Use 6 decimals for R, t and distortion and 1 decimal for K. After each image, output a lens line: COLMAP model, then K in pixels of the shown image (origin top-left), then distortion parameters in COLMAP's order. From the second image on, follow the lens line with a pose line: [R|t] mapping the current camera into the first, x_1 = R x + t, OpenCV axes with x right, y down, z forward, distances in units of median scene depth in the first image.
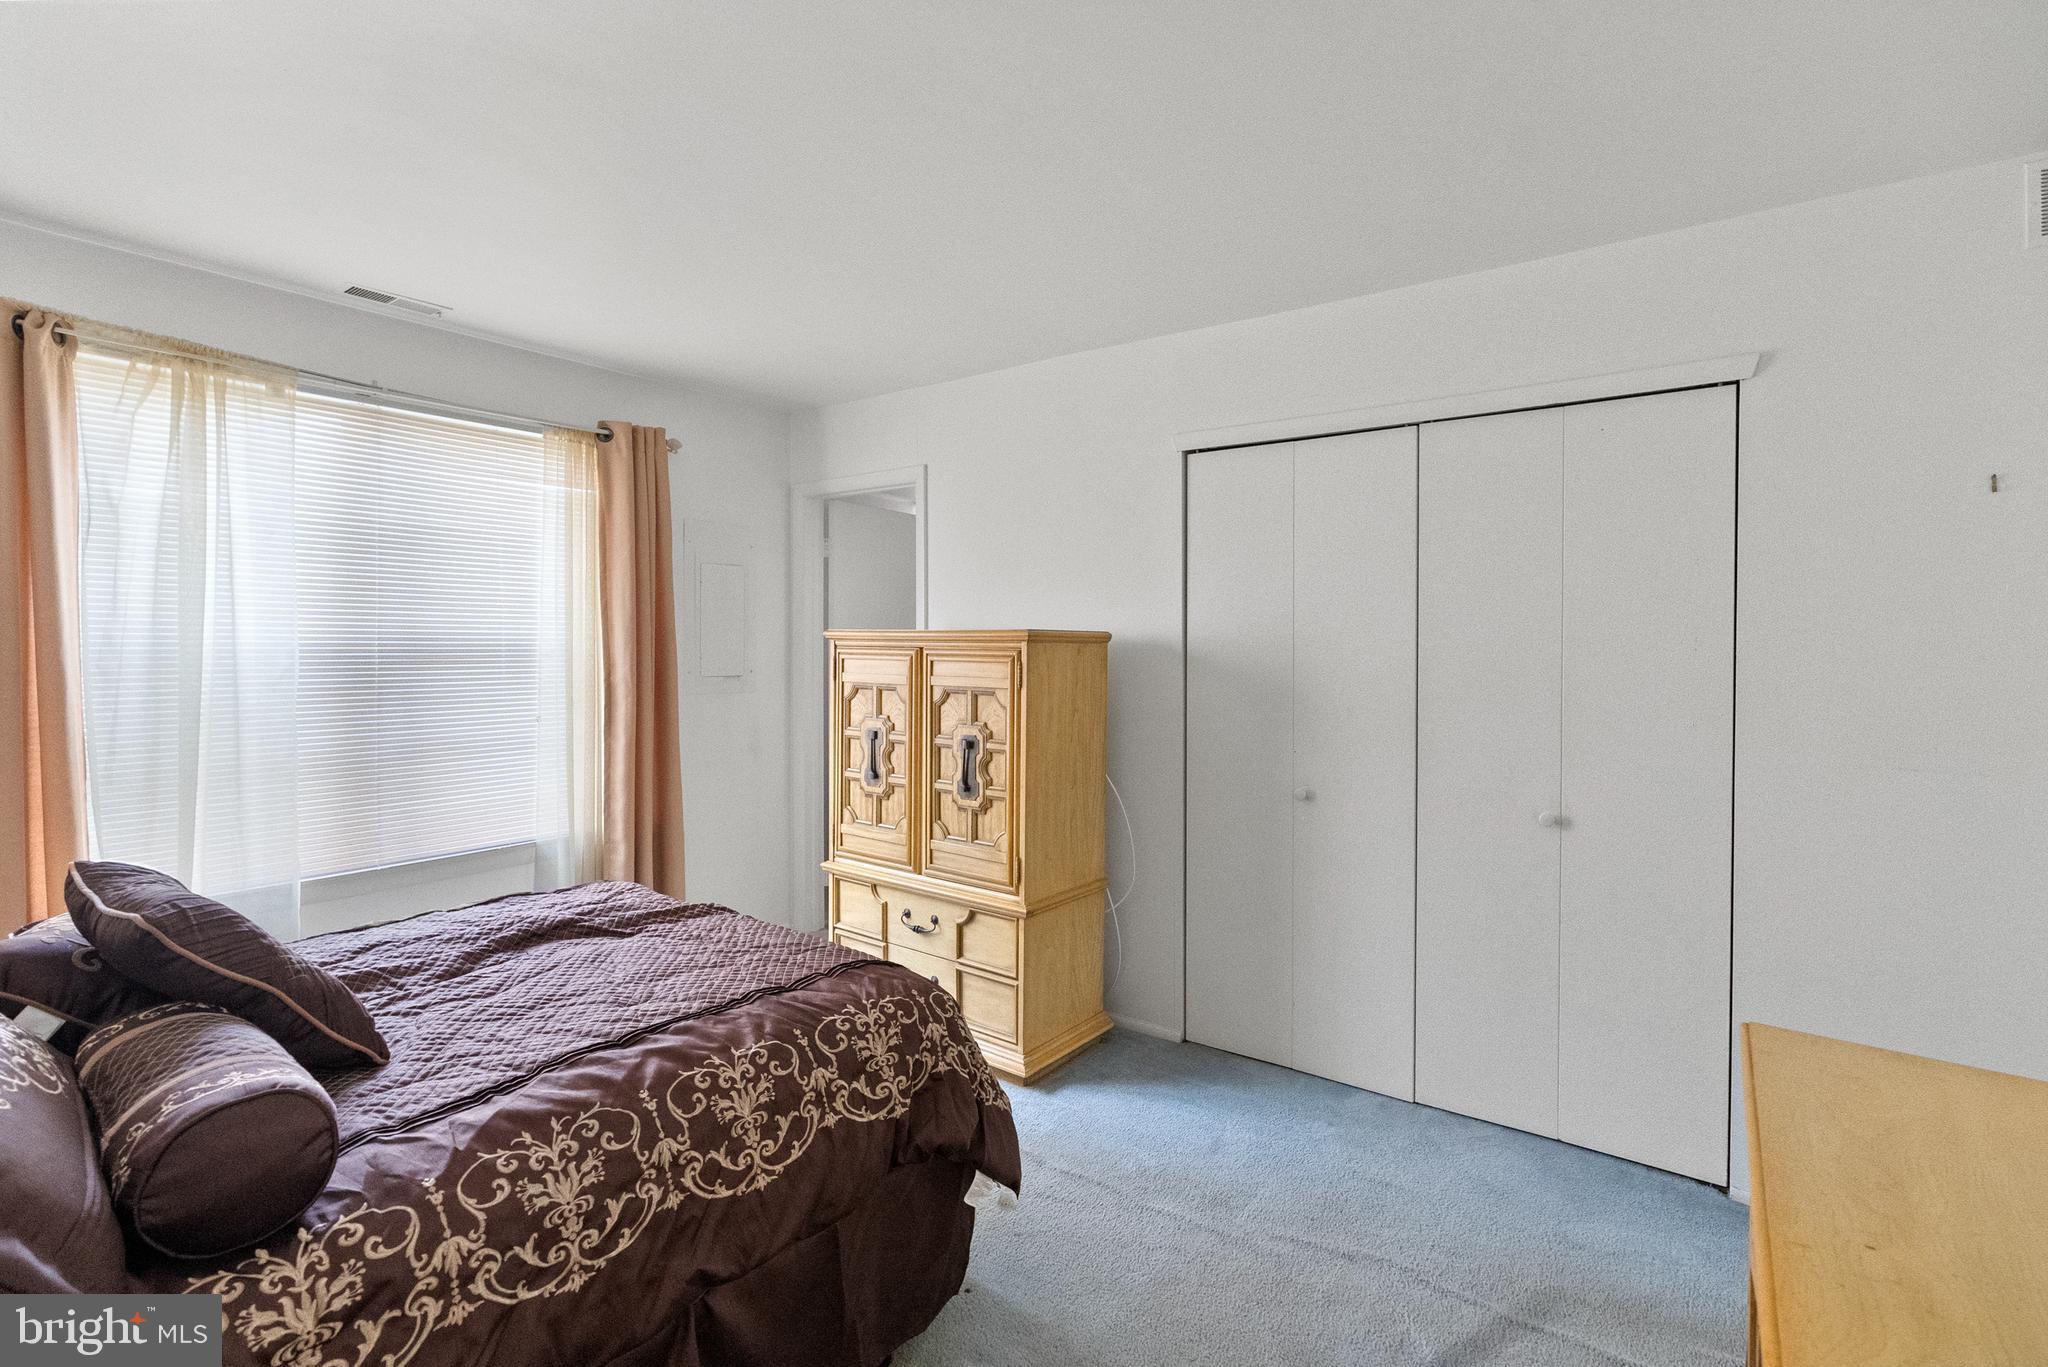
lens RADIAL K [[941.9, 0, 1030.7], [0, 941.9, 633.6], [0, 0, 1]] dist [-0.010773, 0.004847]
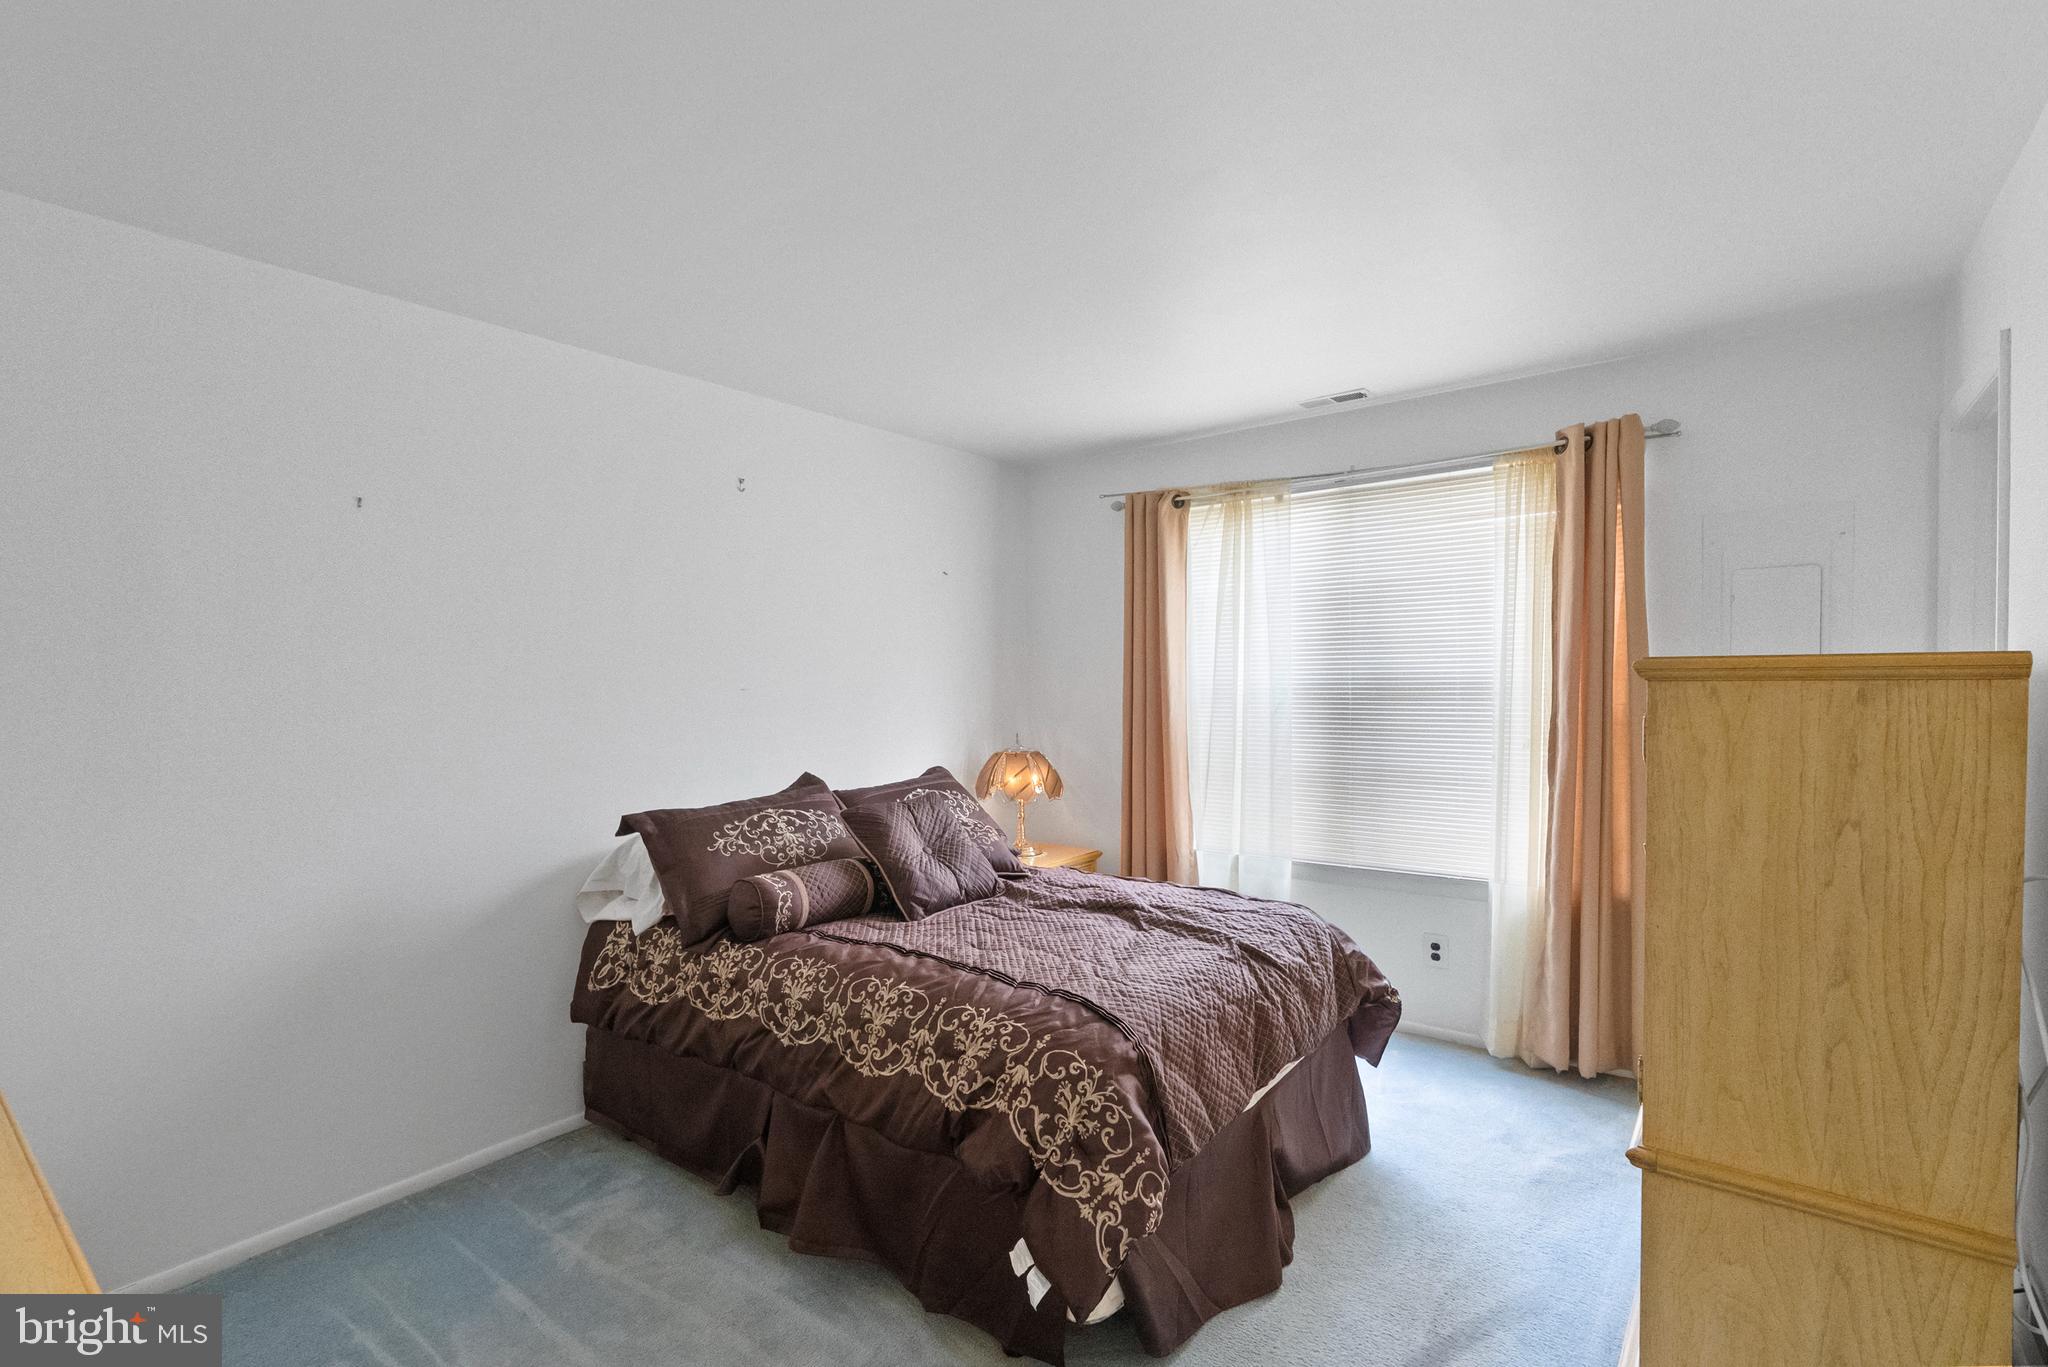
lens RADIAL K [[922.2, 0, 1024.0], [0, 922.2, 683.5], [0, 0, 1]] dist [-0.014133, 0.000041]
pose [[-0.018682, 0.003099, -0.999821, 0.836379], [0.024703, 0.999691, 0.002637, -0.000460], [0.999520, -0.024649, -0.018752, 0.974239]]
